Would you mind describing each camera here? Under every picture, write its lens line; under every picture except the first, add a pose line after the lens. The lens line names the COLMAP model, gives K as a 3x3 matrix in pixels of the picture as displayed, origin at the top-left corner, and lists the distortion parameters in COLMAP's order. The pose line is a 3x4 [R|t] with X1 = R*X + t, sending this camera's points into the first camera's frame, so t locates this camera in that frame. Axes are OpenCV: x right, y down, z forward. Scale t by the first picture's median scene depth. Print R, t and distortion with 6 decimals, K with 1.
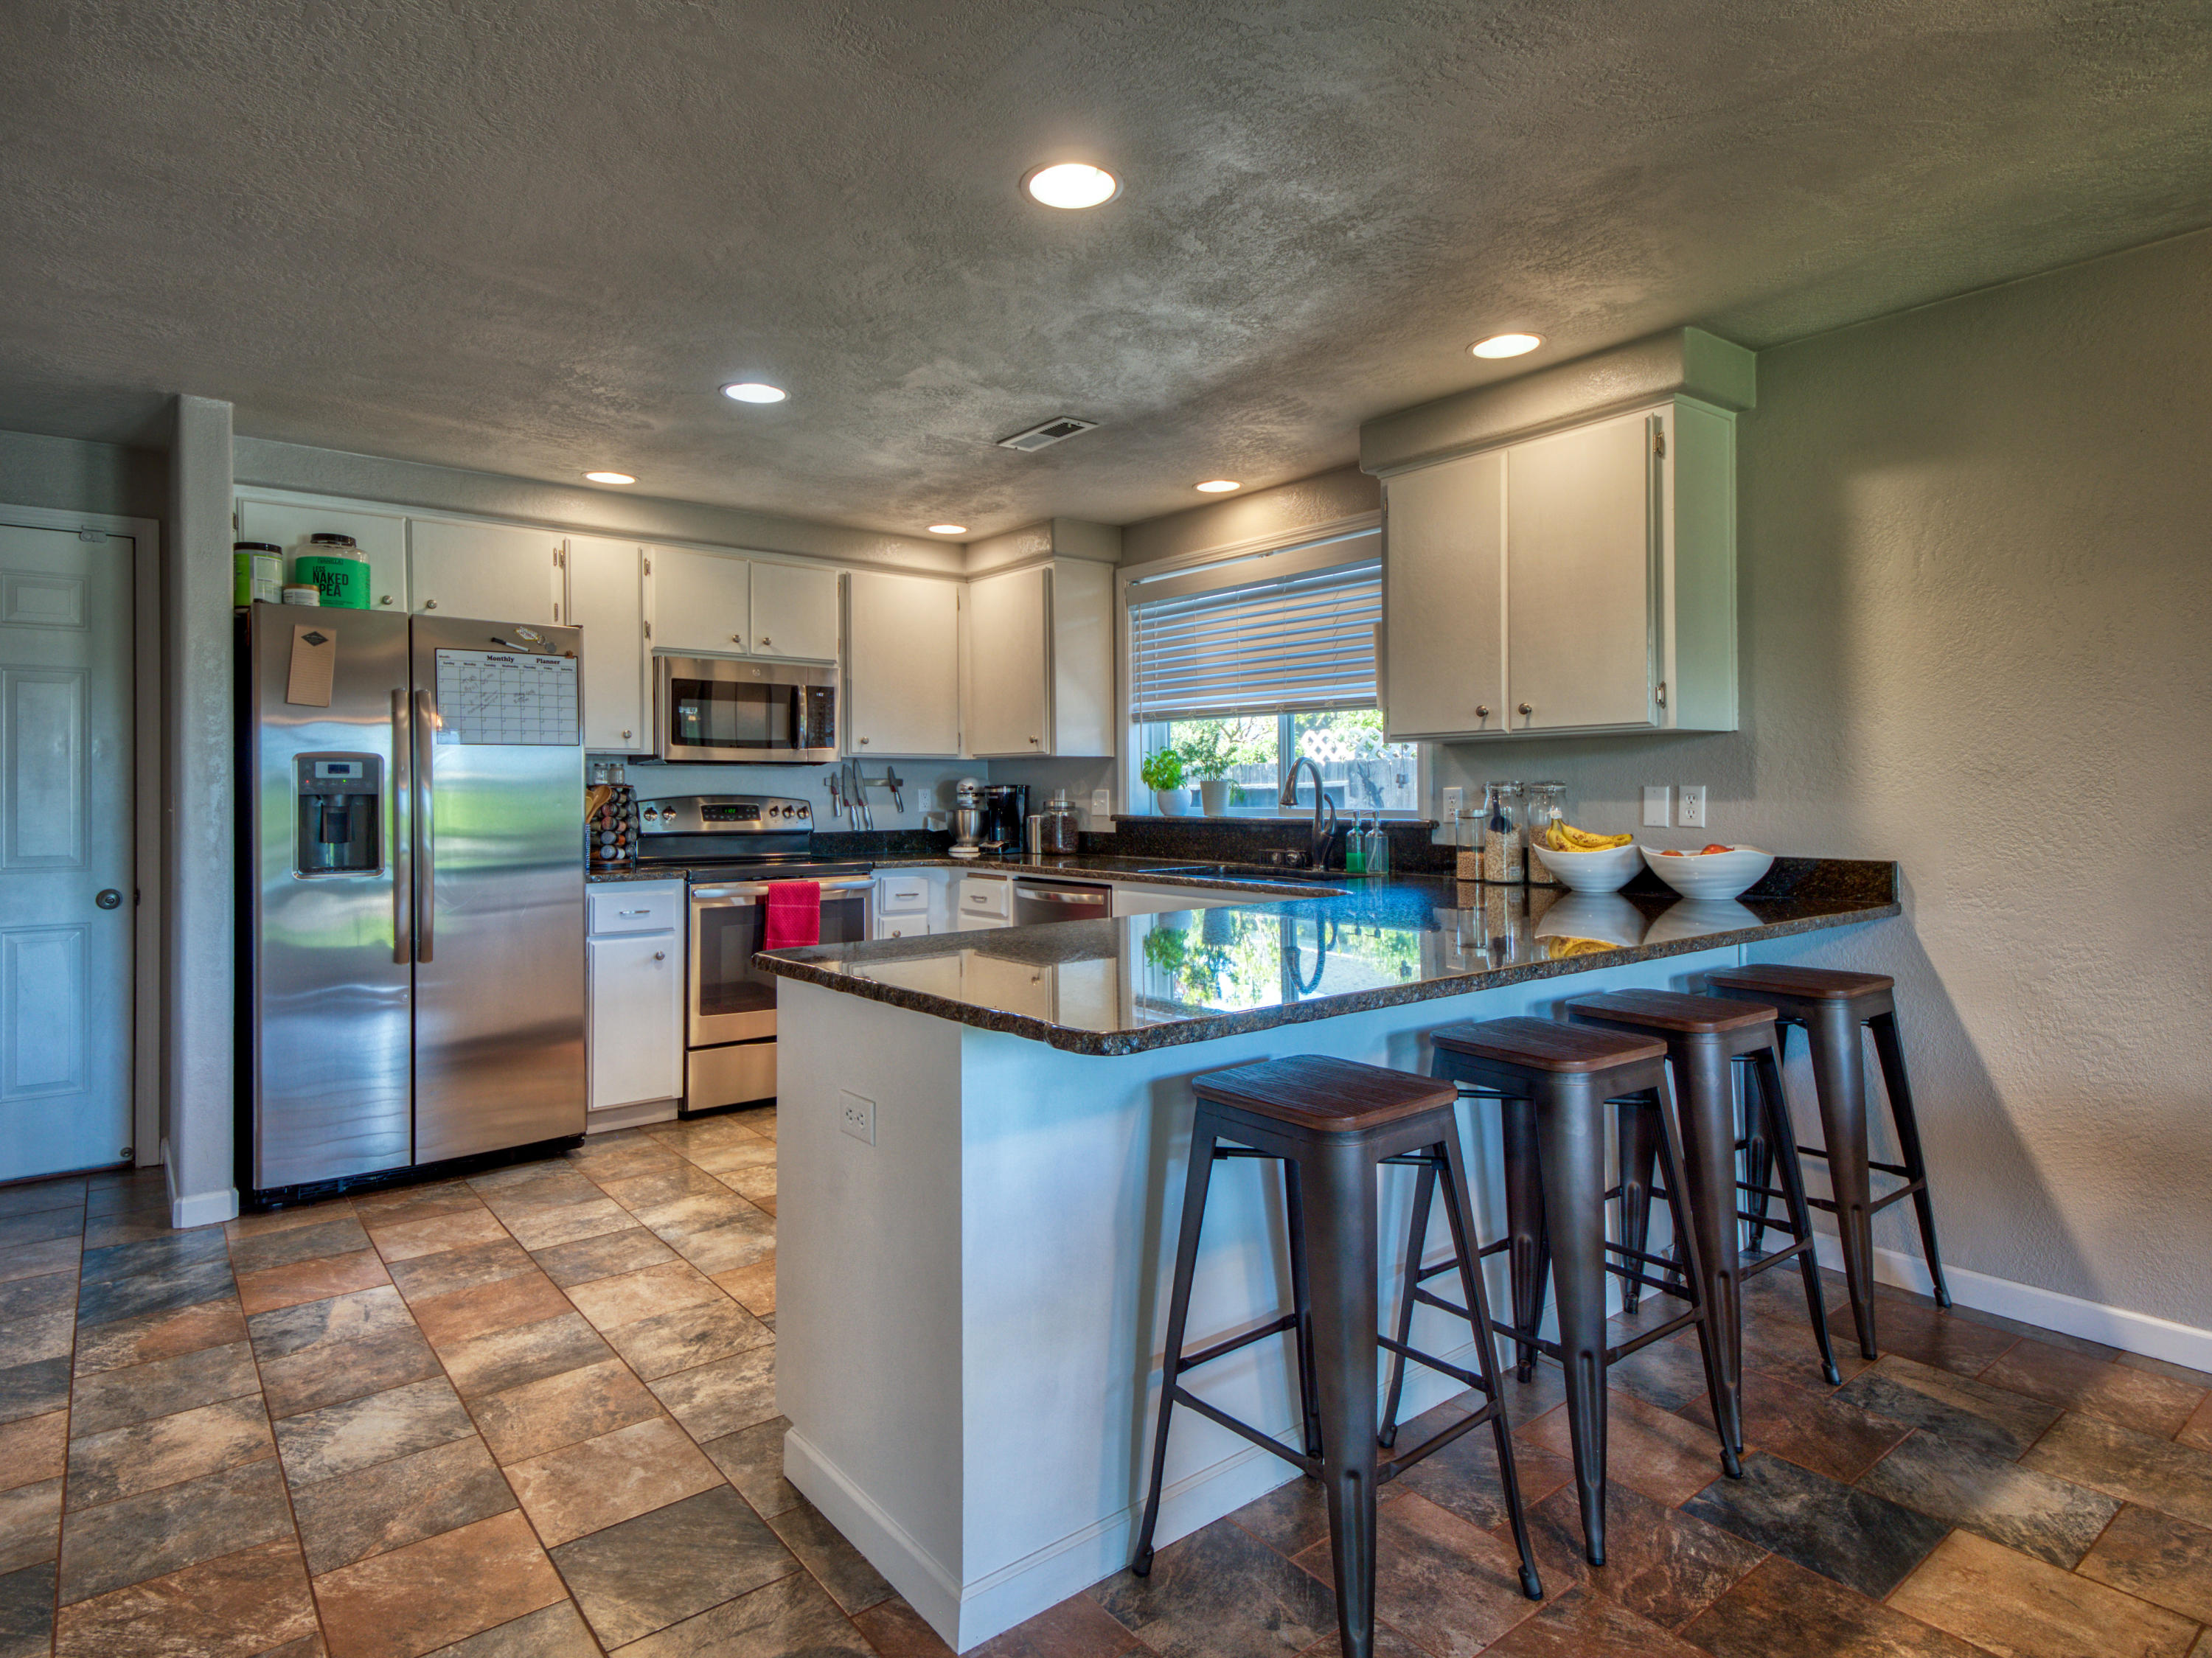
lens RADIAL K [[1226.0, 0, 1099.3], [0, 1226.0, 813.3], [0, 0, 1]] dist [0.058719, -0.054213]
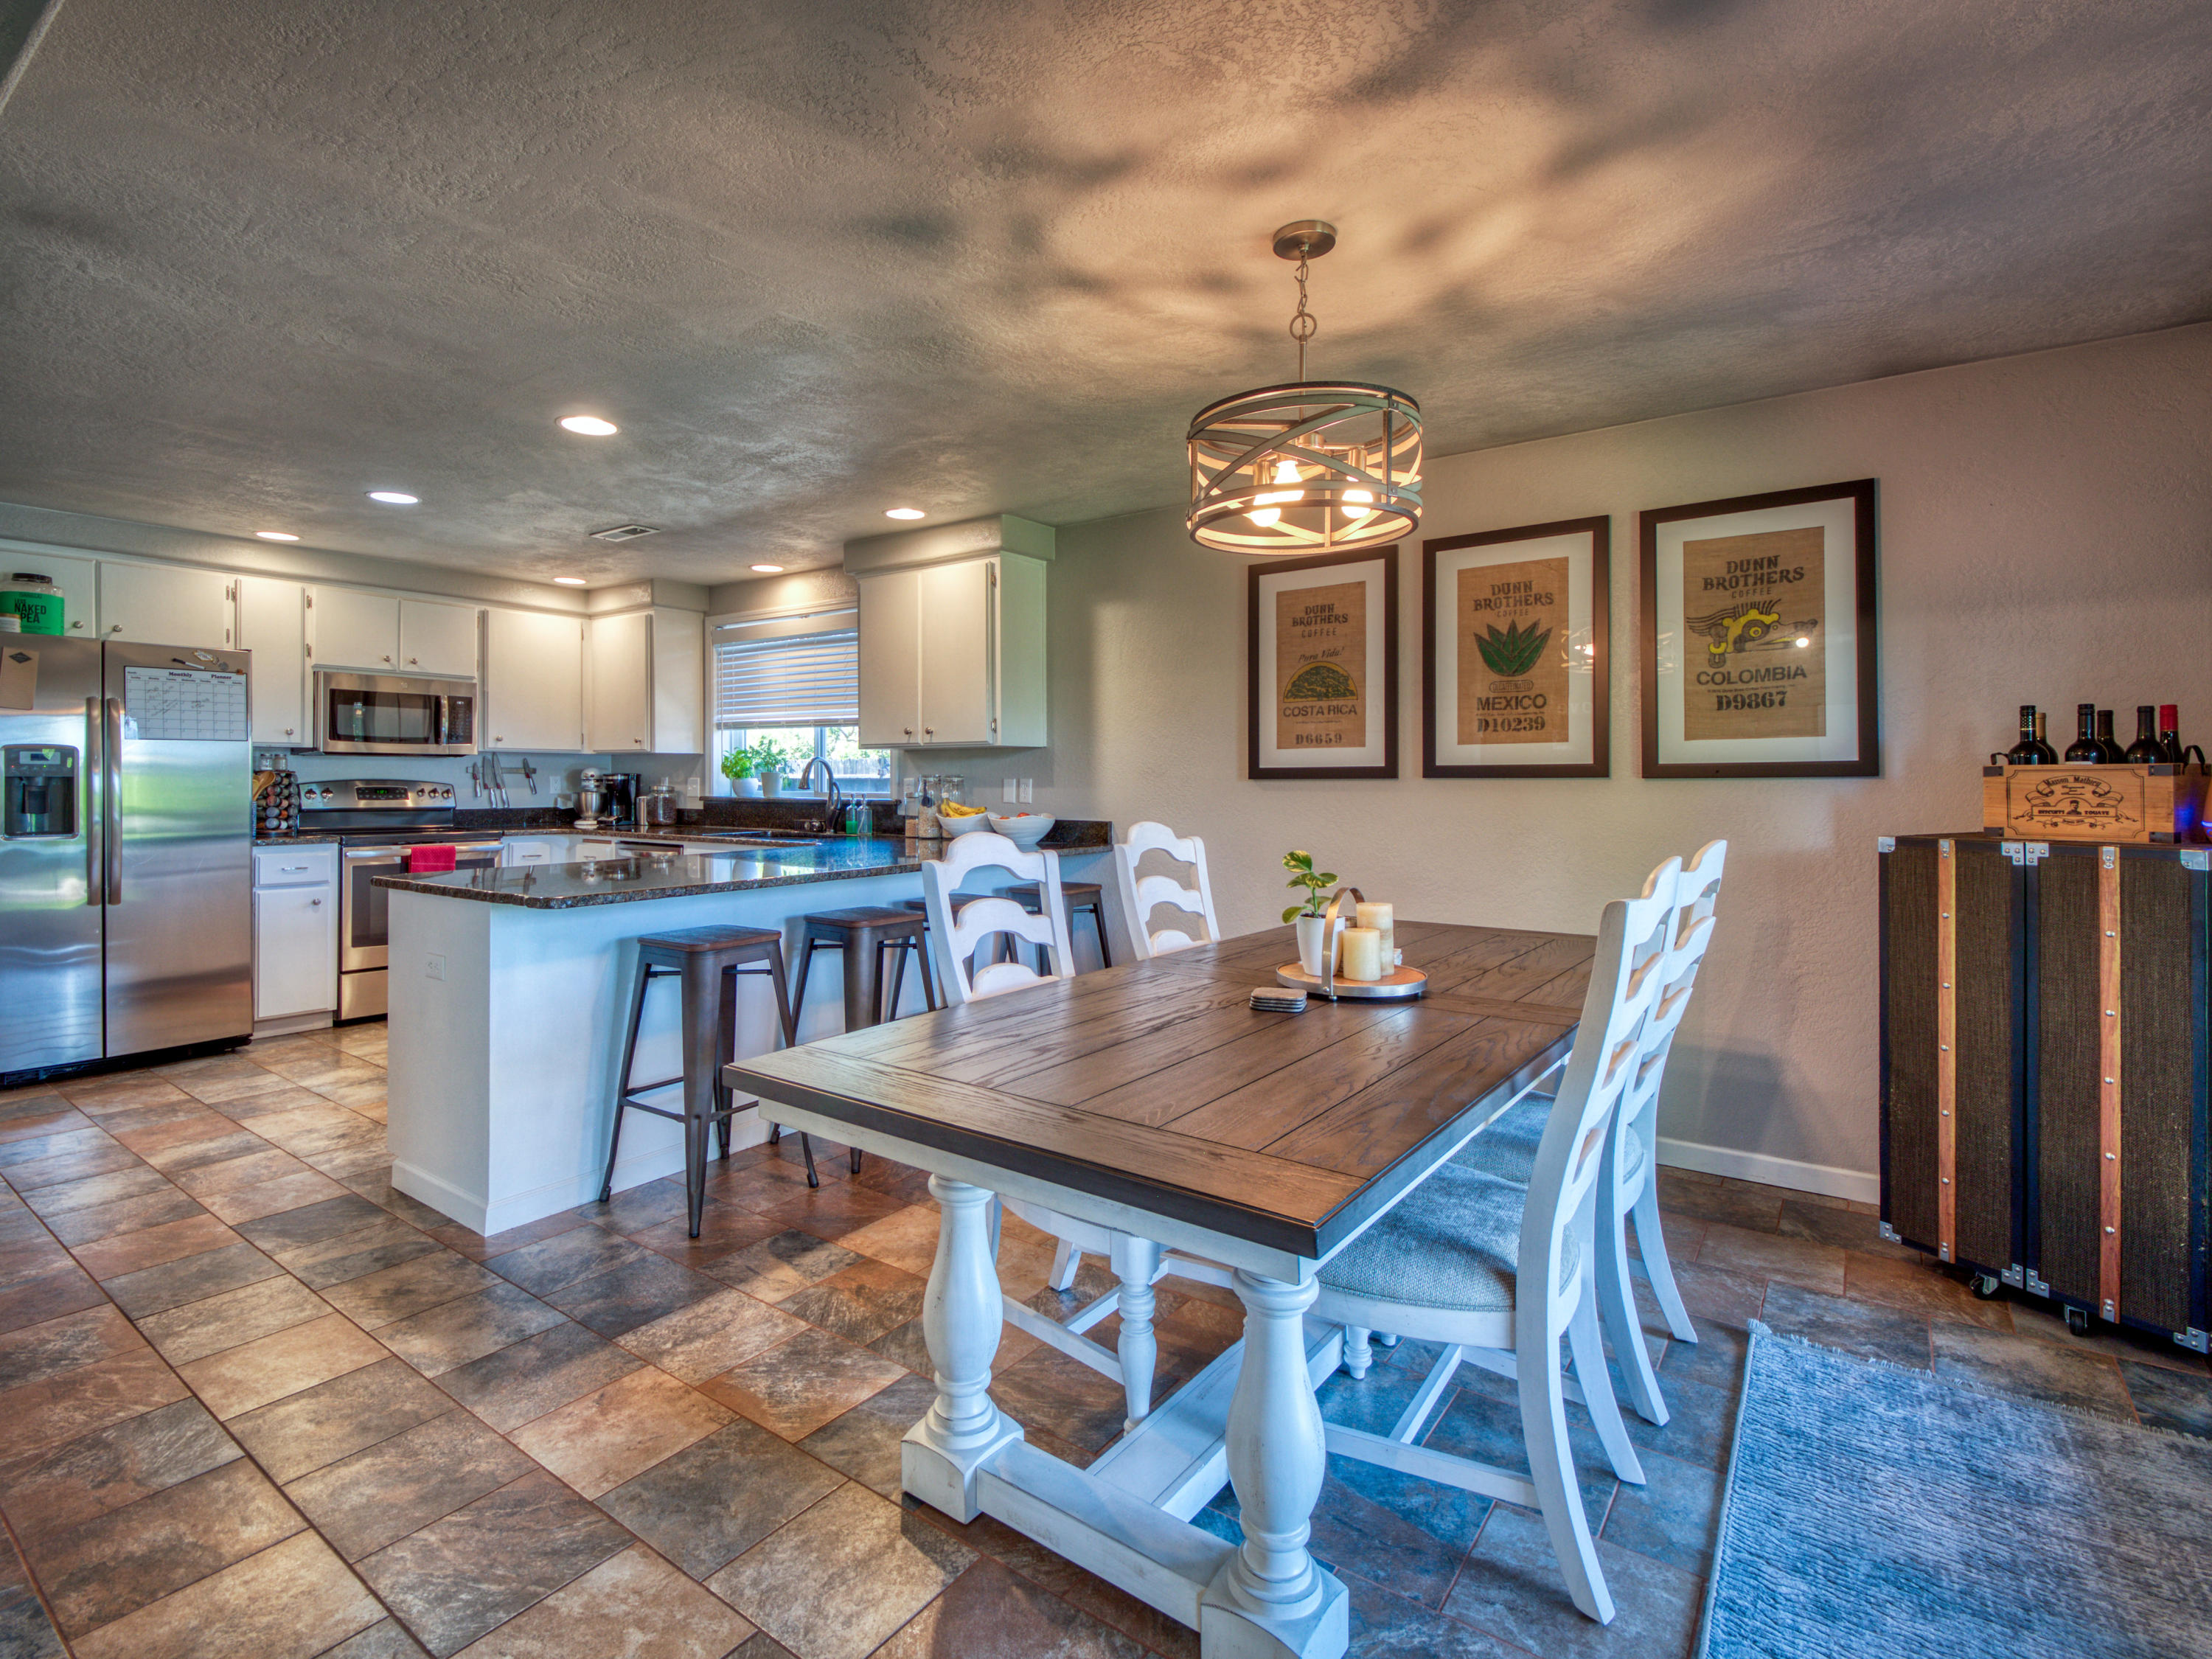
lens RADIAL K [[1064.3, 0, 1087.1], [0, 1064.3, 795.8], [0, 0, 1]] dist [0.009871, -0.016451]
pose [[0.962944, 0.004468, 0.269665, 0.130474], [-0.003540, 0.999986, -0.003929, 0.004775], [-0.269679, 0.002829, 0.962946, -0.320358]]
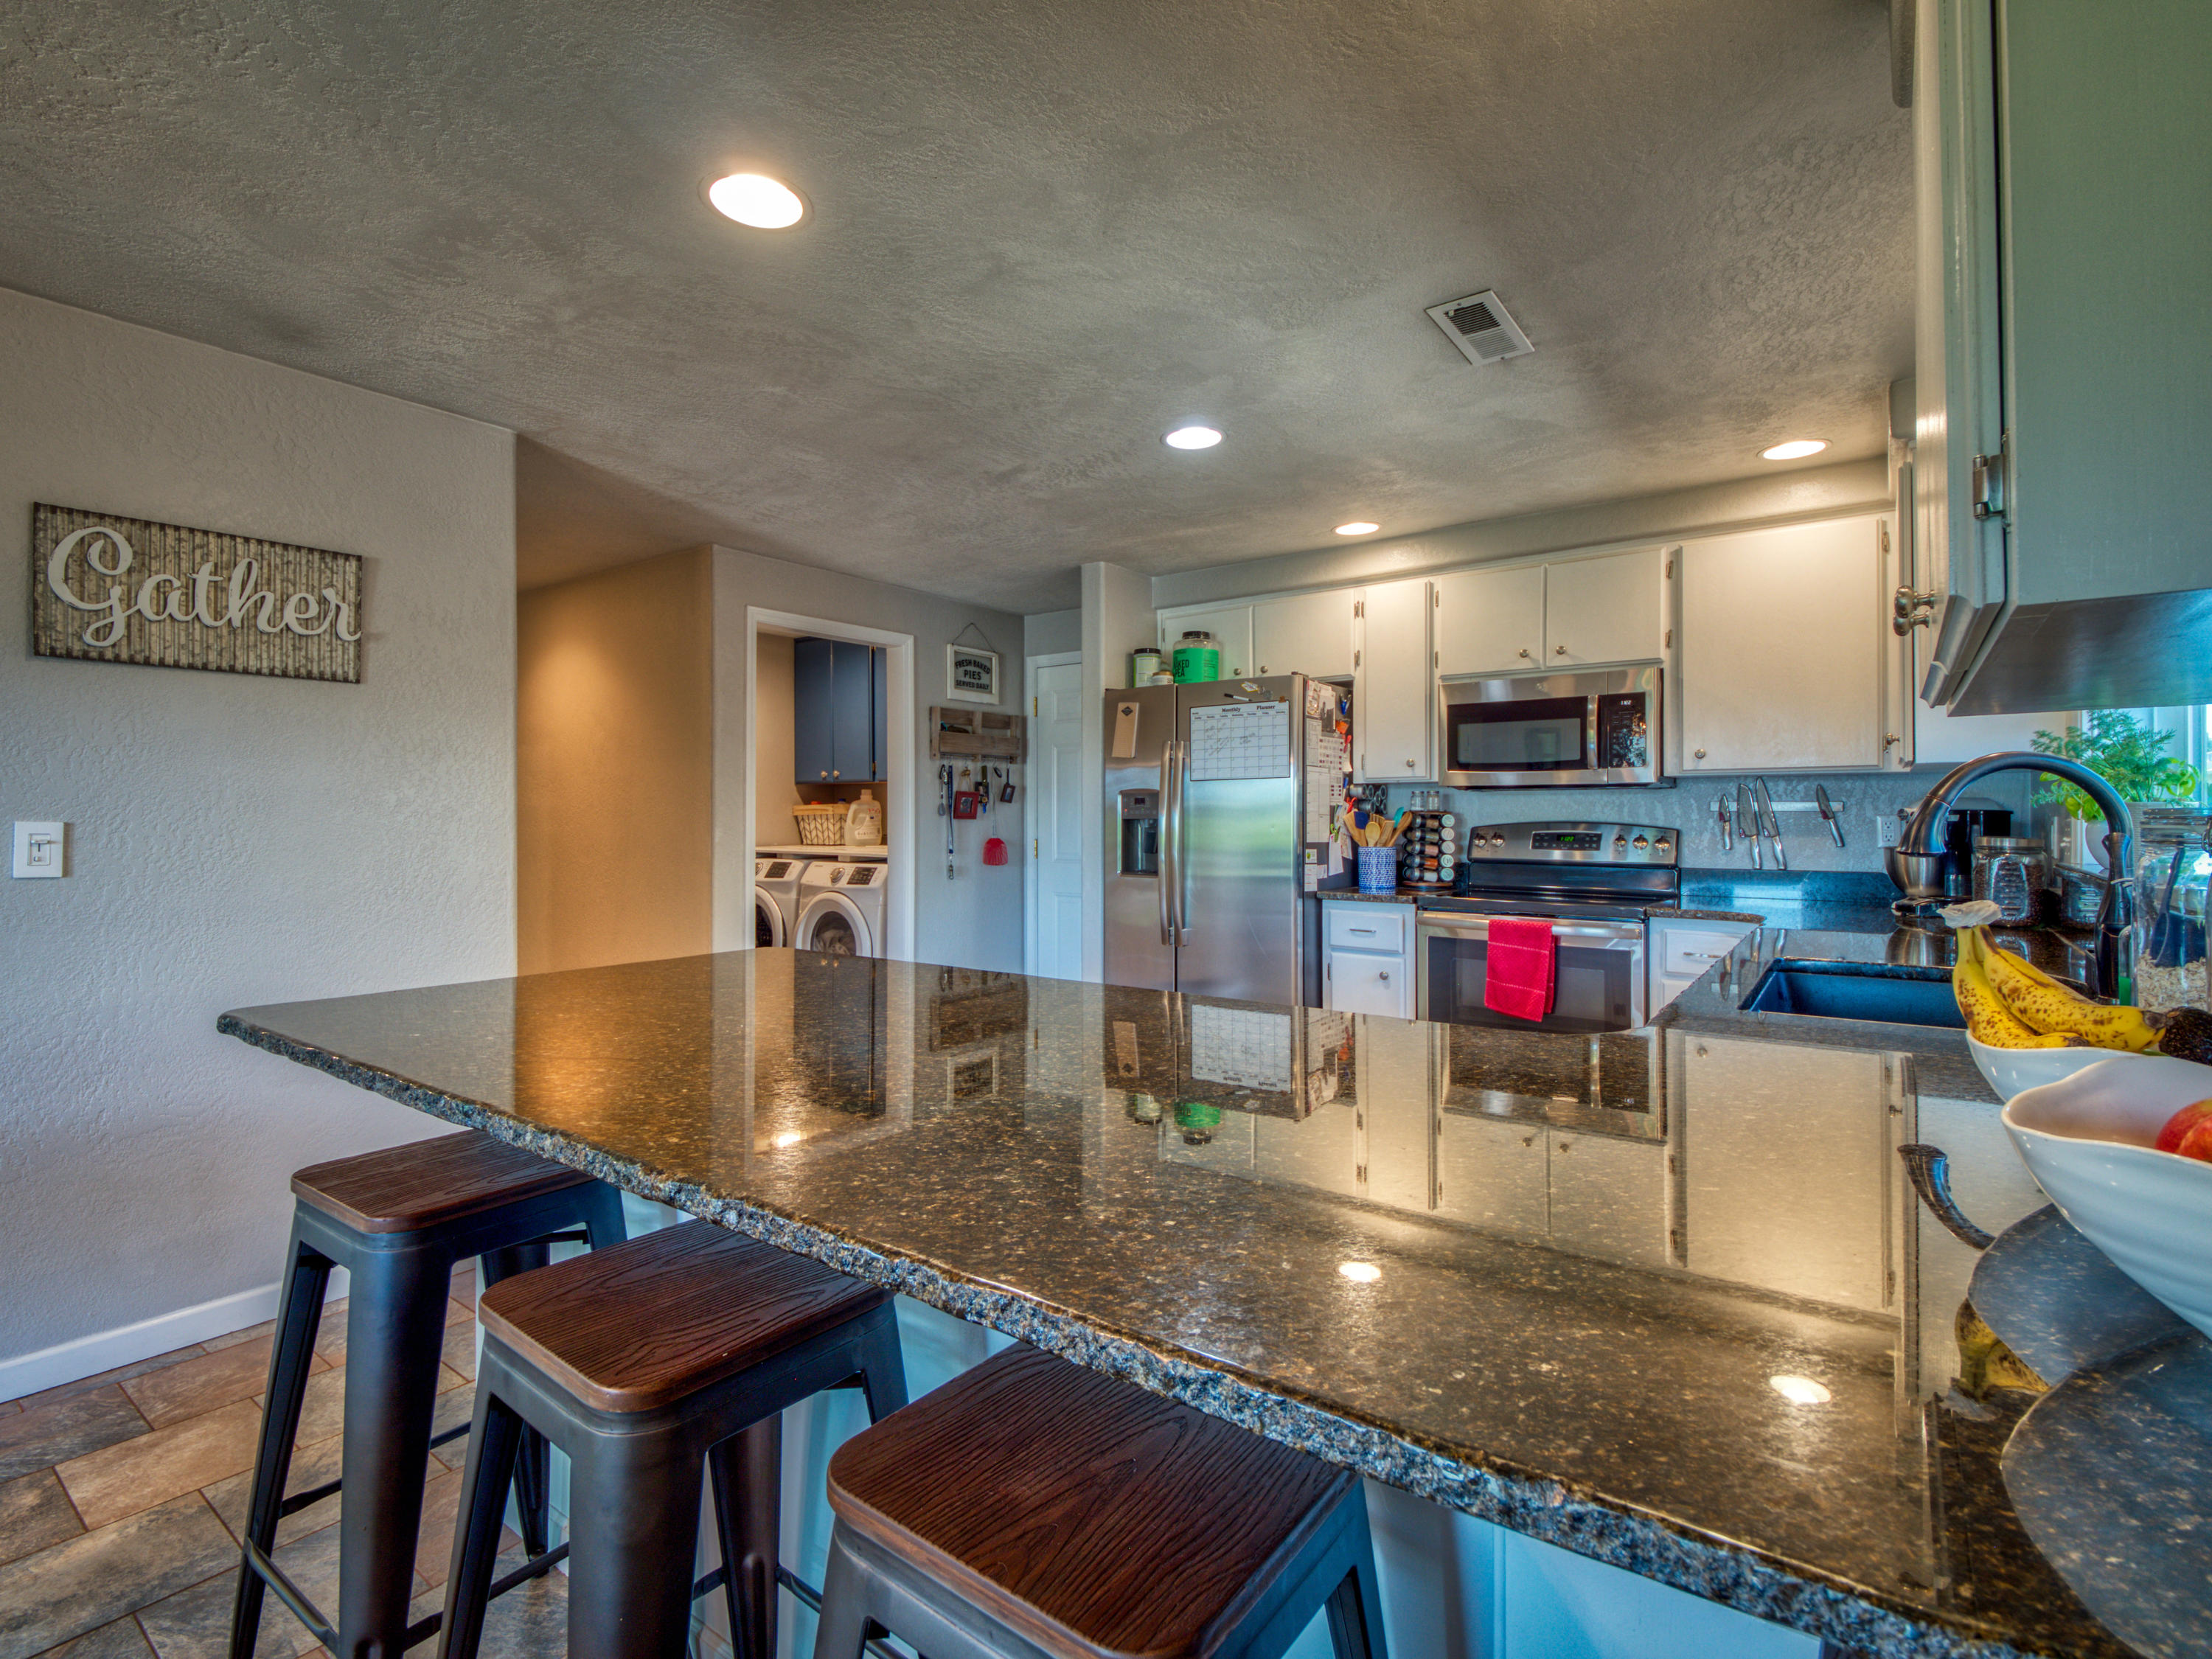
lens RADIAL K [[1043.6, 0, 1102.3], [0, 1043.6, 834.1], [0, 0, 1]] dist [0.000564, -0.000226]
pose [[0.251775, 0.021215, -0.967553, 0.452050], [-0.016620, 0.999707, 0.017595, -0.016194], [0.967643, 0.011650, 0.252054, 0.571476]]
